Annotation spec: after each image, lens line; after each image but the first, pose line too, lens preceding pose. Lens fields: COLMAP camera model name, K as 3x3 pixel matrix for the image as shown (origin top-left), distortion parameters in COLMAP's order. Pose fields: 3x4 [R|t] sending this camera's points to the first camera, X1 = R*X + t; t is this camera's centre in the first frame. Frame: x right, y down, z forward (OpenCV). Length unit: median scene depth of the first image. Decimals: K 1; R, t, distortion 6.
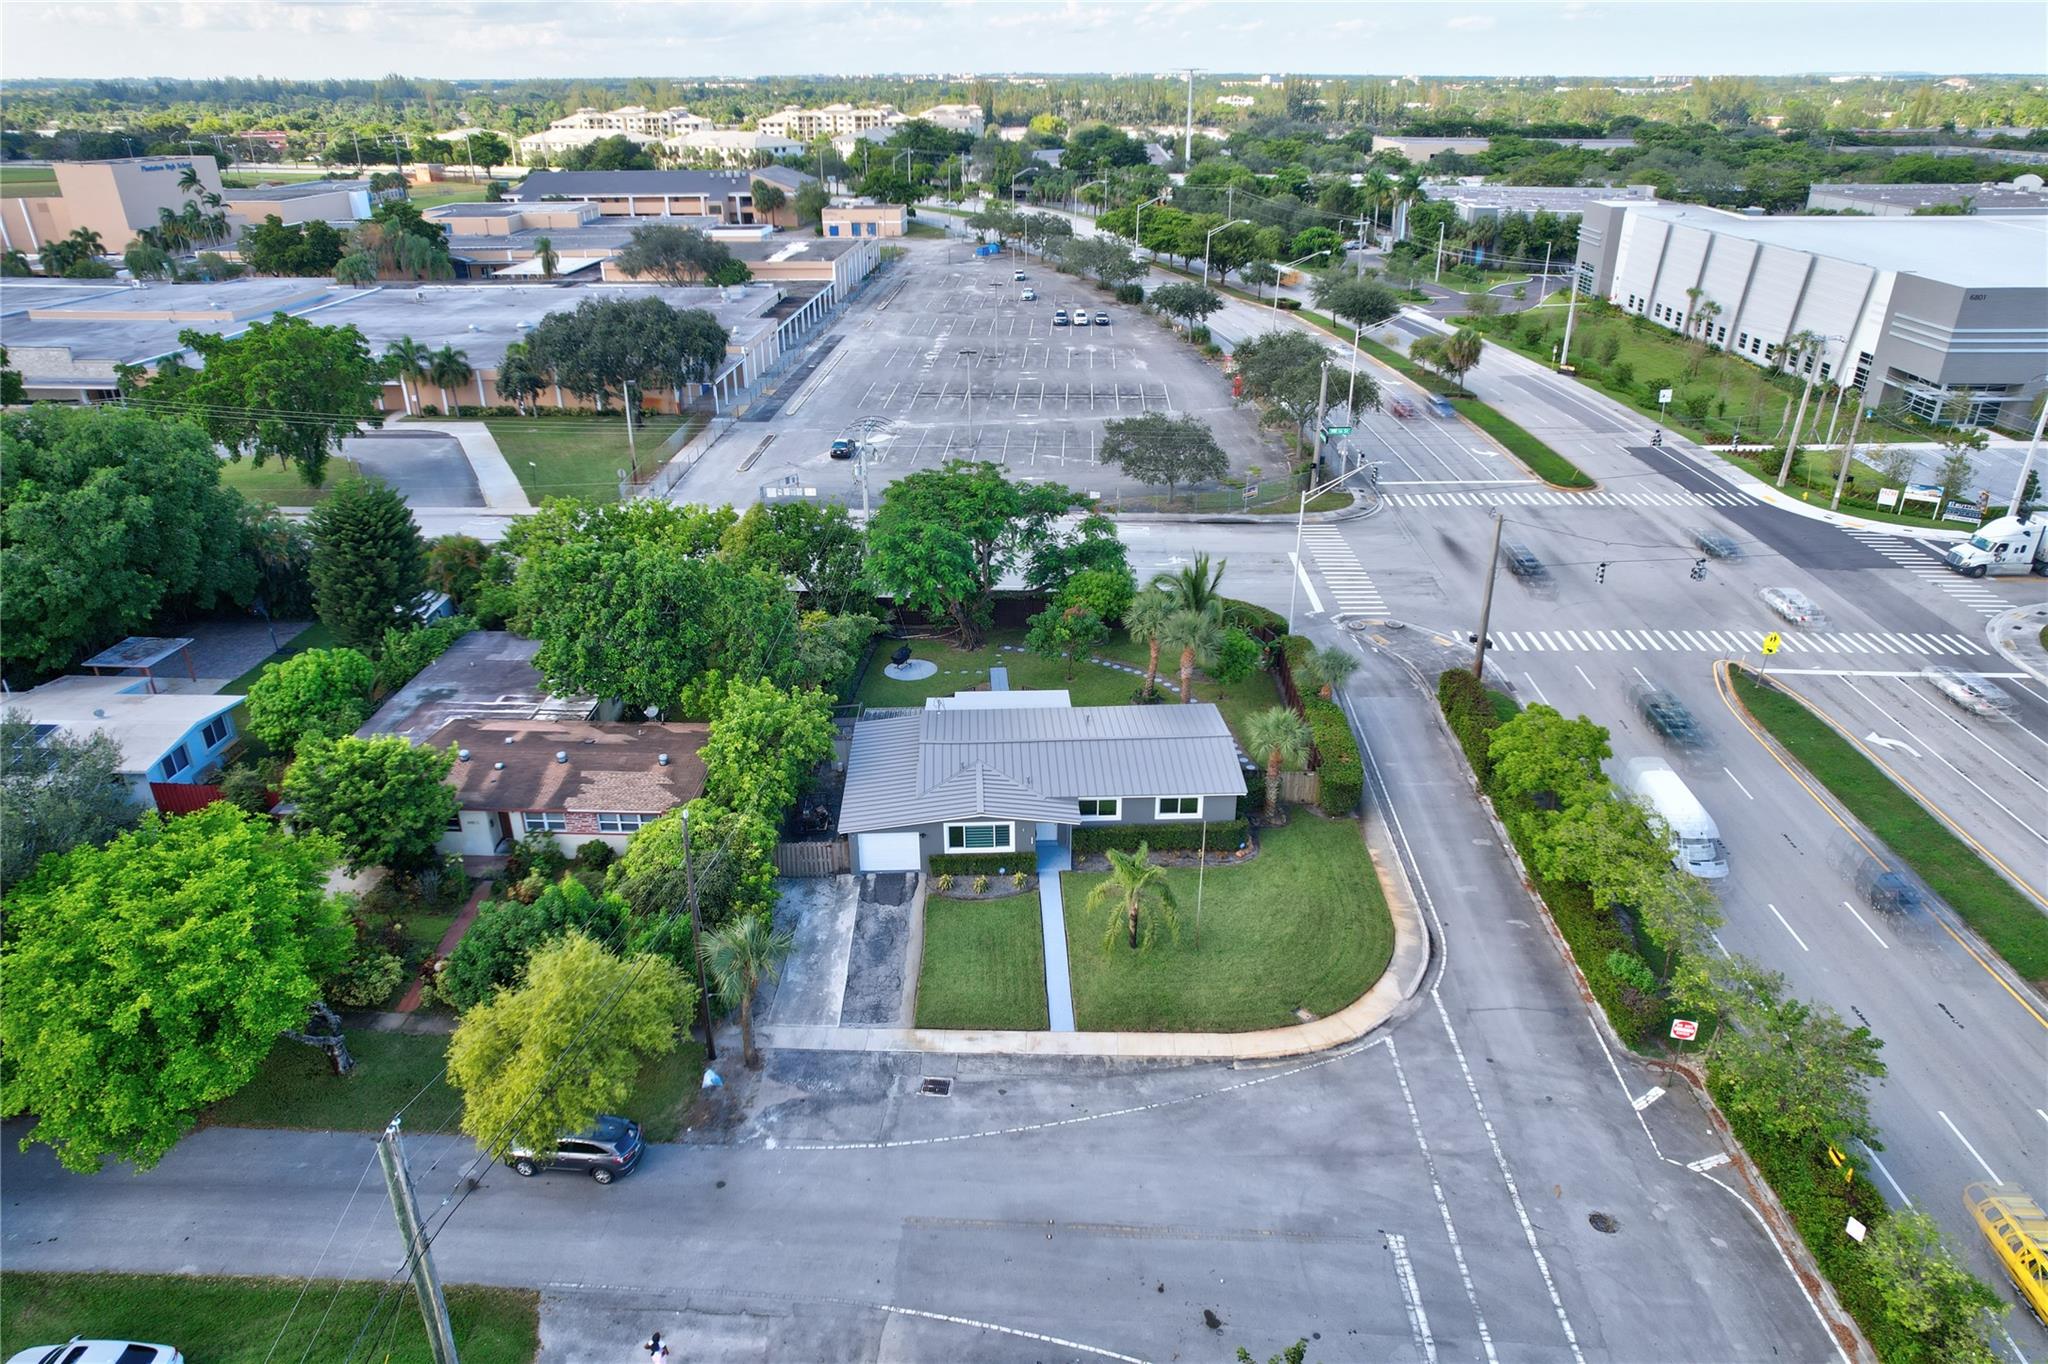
lens RADIAL K [[1302.7, 0, 1034.9], [0, 1302.7, 682.7], [0, 0, 1]] dist [-0.081579, 0.070604]
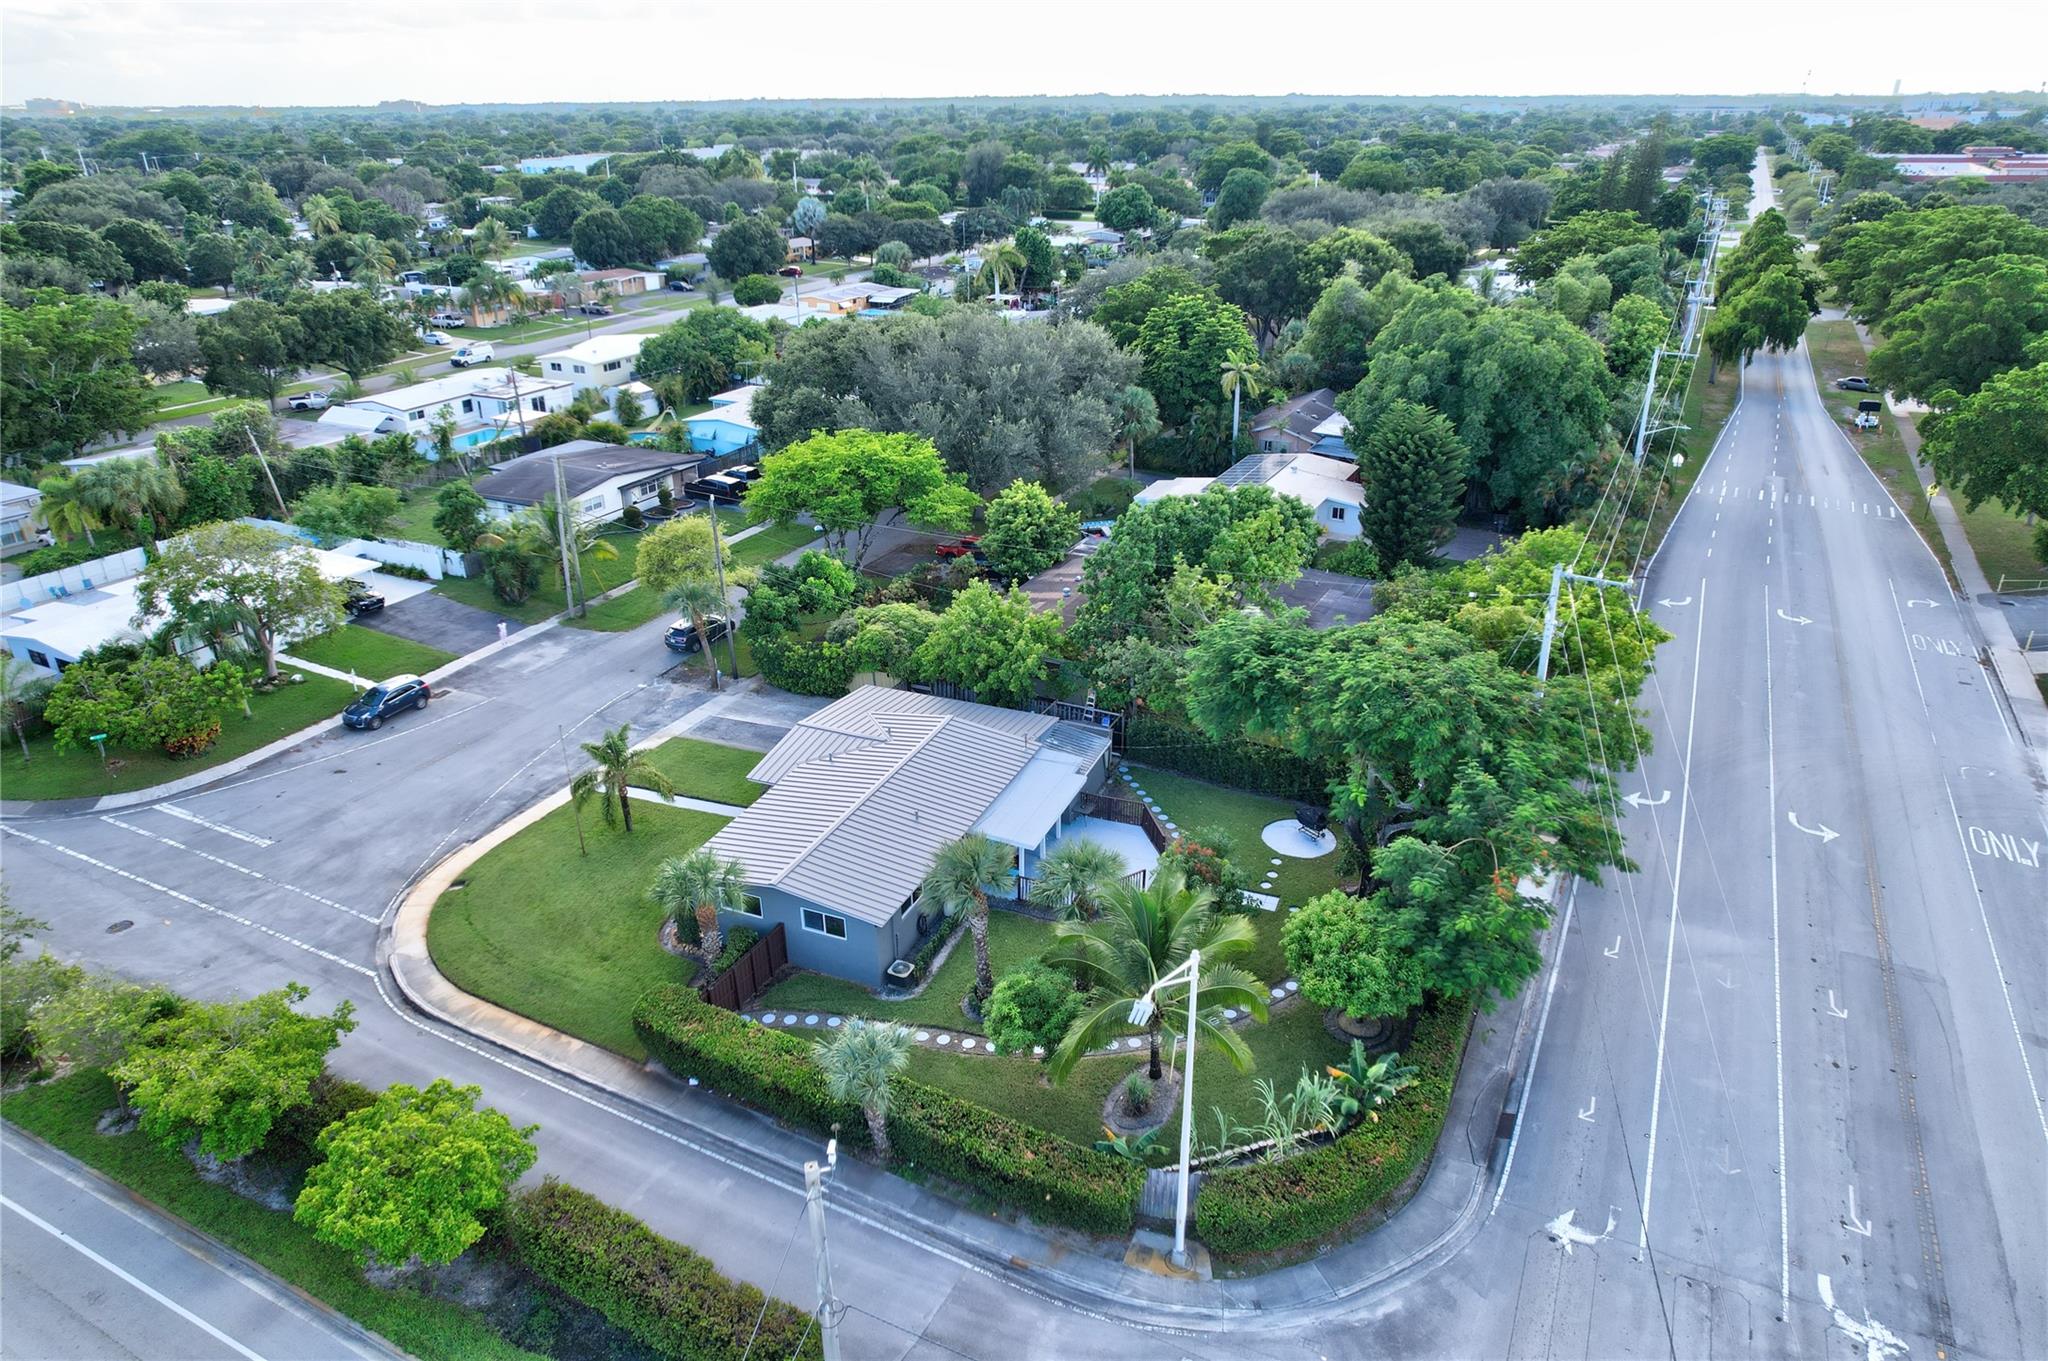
lens RADIAL K [[1302.7, 0, 1034.9], [0, 1302.7, 681.2], [0, 0, 1]] dist [-0.081579, 0.070604]
pose [[-0.420926, 0.379700, -0.823802, 0.523492], [-0.382201, 0.749385, 0.540688, -0.404634], [0.822644, 0.542448, -0.170314, 0.946718]]
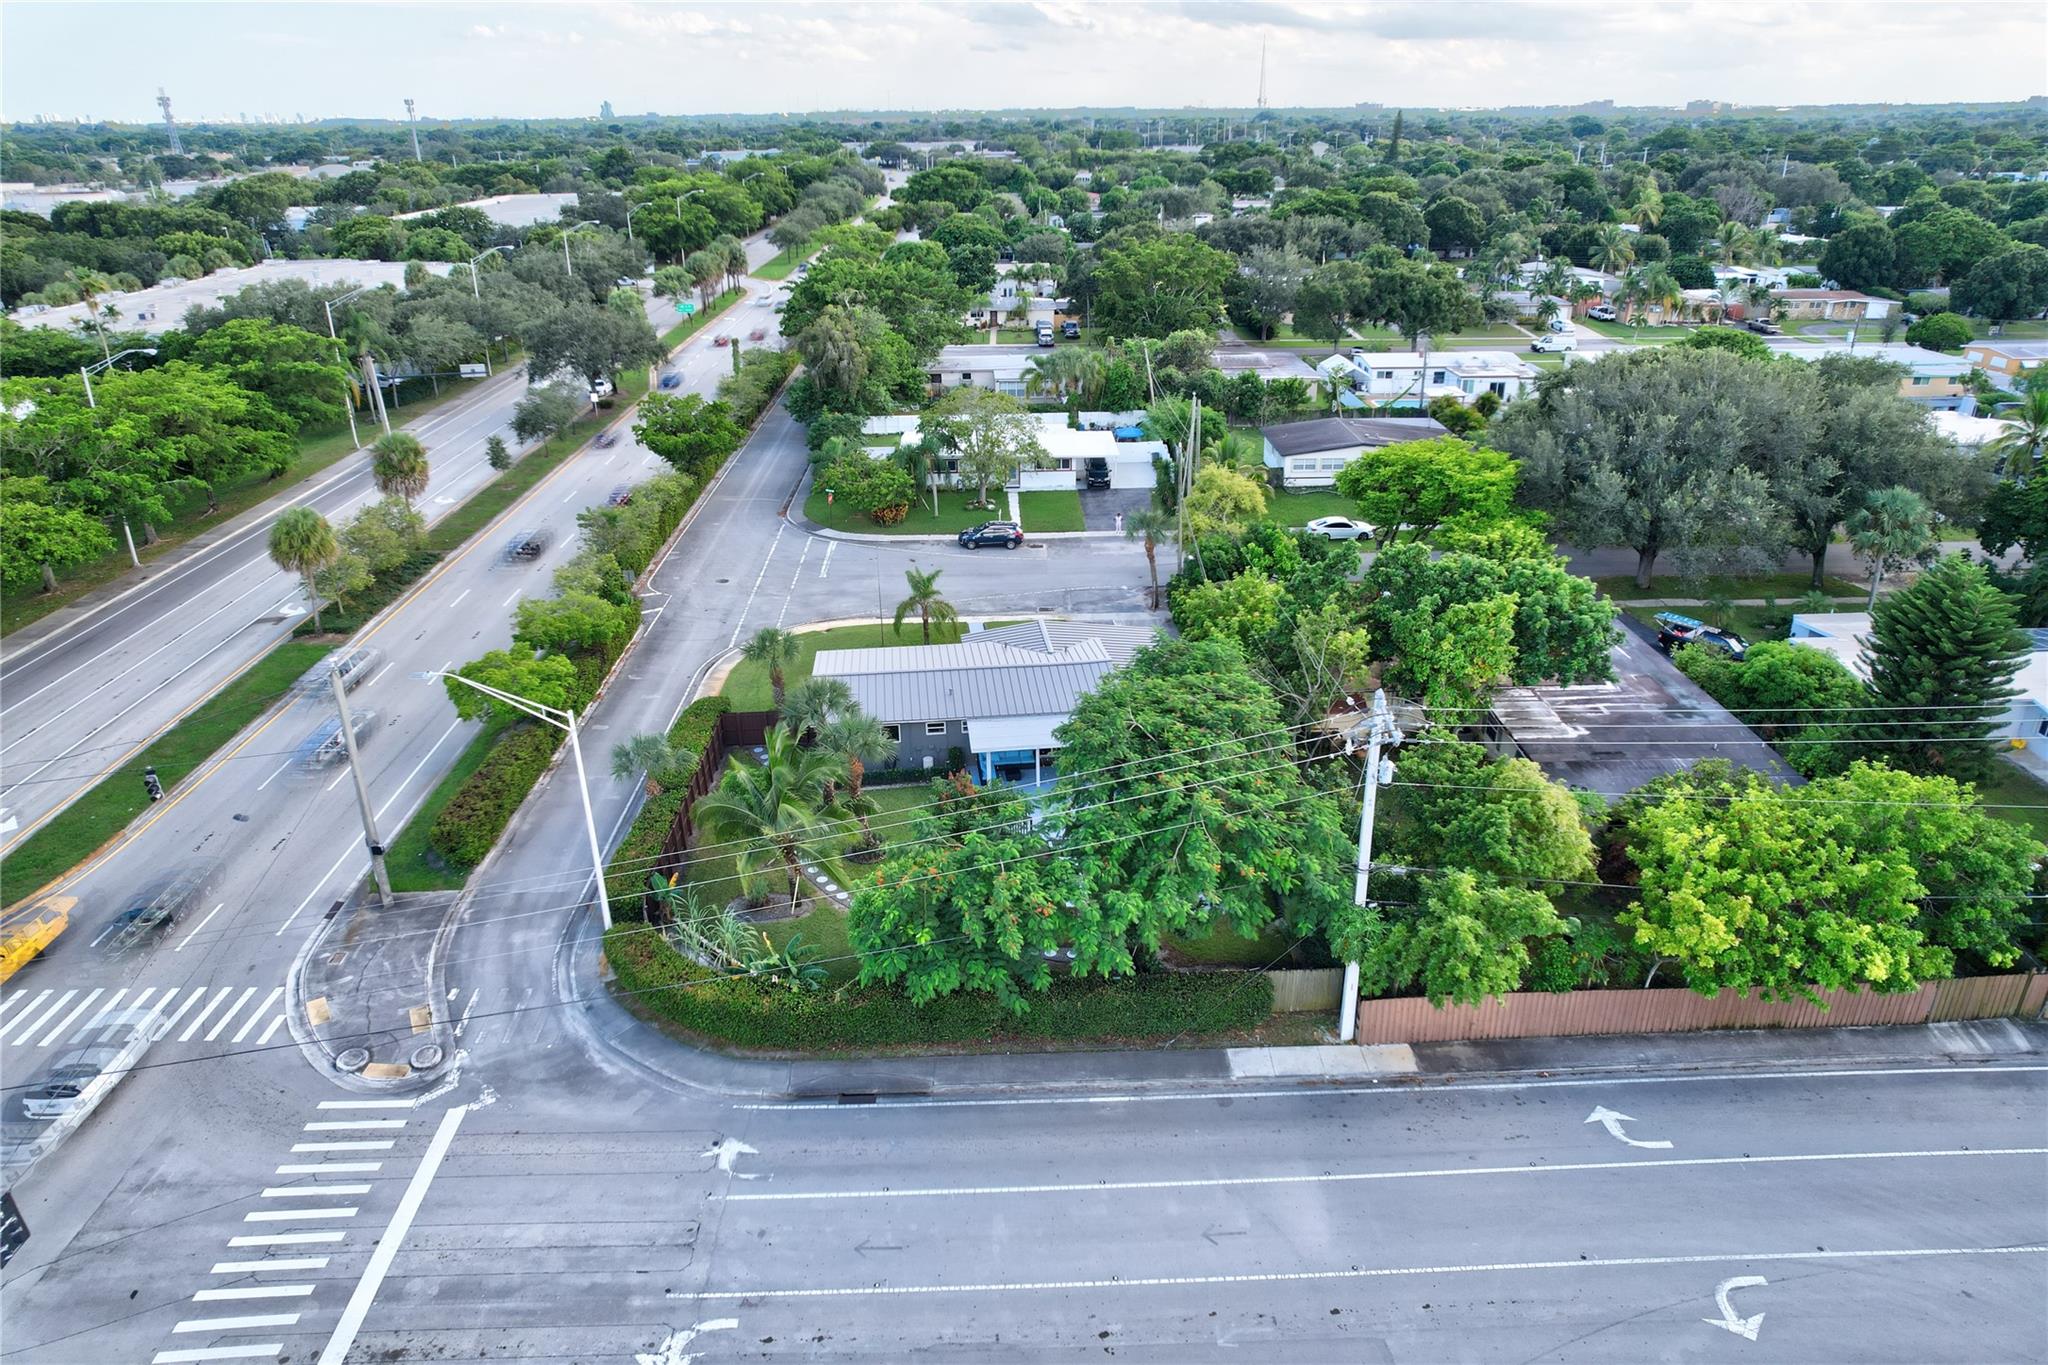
lens RADIAL K [[1302.7, 0, 1034.9], [0, 1302.7, 683.2], [0, 0, 1]] dist [-0.081579, 0.070604]
pose [[-0.997578, 0.039213, -0.057452, 0.028245], [-0.018082, 0.651366, 0.758548, -0.585208], [0.067168, 0.757750, -0.649079, 1.339228]]
